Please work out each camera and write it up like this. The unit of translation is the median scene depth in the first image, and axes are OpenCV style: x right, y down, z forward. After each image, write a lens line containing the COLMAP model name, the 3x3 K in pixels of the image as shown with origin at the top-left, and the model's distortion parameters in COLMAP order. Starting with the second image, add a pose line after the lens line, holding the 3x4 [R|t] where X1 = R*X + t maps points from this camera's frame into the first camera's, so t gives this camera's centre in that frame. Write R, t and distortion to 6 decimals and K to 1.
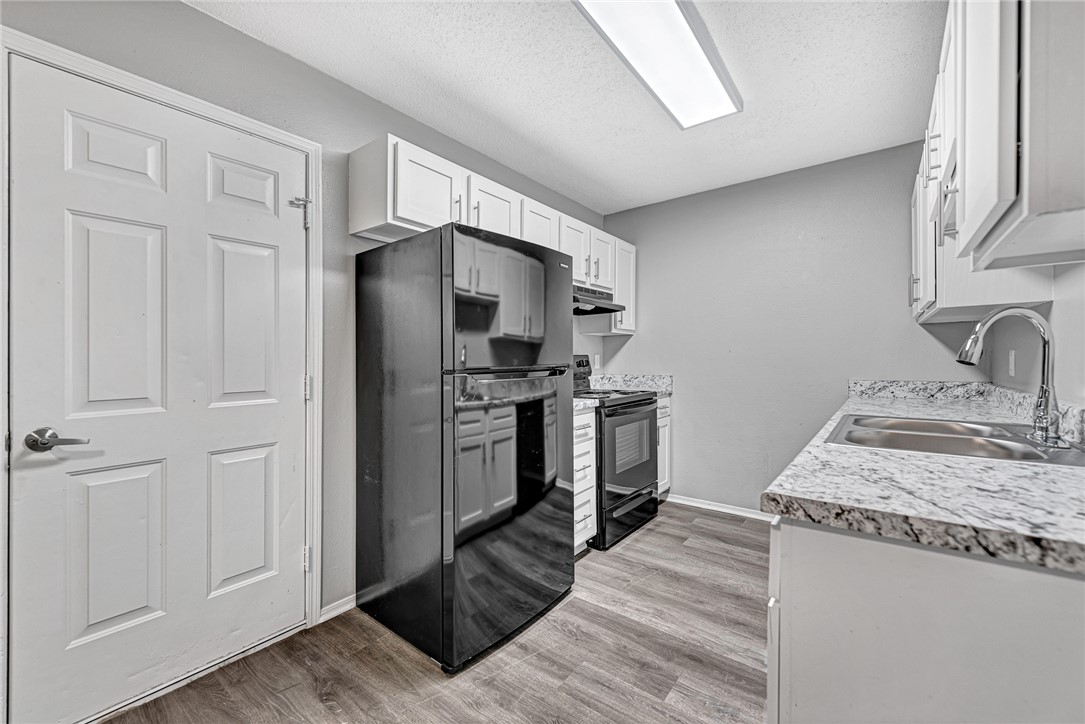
lens RADIAL K [[436.0, 0, 540.3], [0, 436.0, 361.9], [0, 0, 1]] dist [-0.000742, -0.000246]
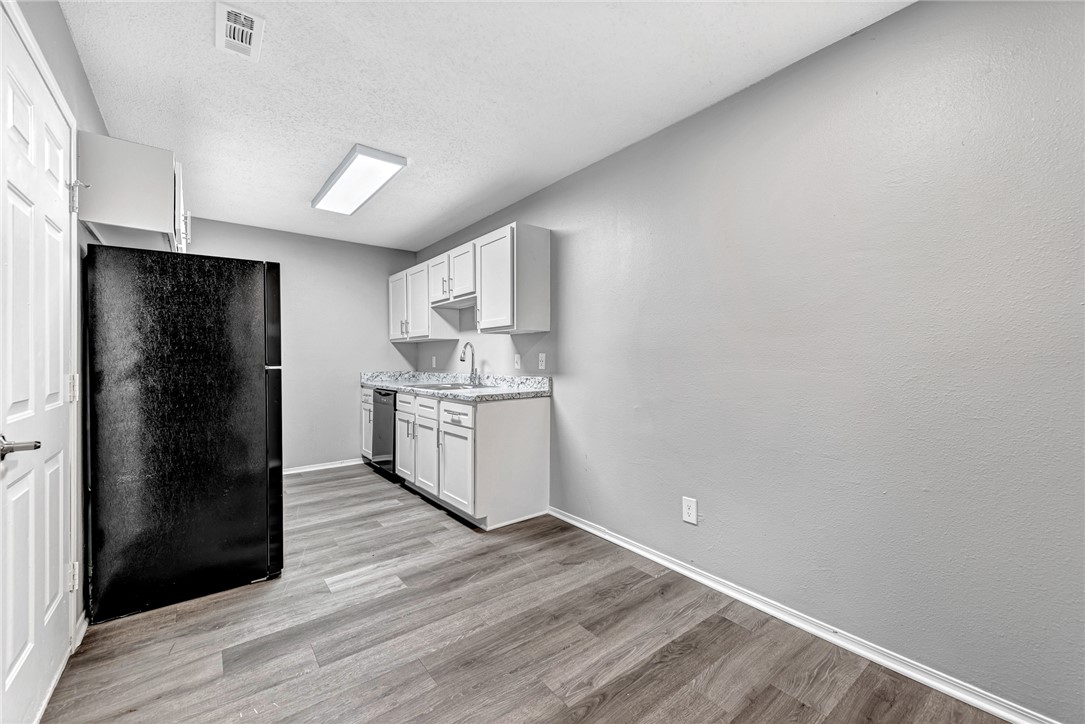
lens RADIAL K [[436.0, 0, 540.3], [0, 436.0, 361.9], [0, 0, 1]] dist [-0.000742, -0.000246]
pose [[0.245737, -0.000043, 0.969336, -1.322485], [0.004152, 0.999991, -0.001009, 0.008572], [-0.969328, 0.004273, 0.245735, -0.192027]]
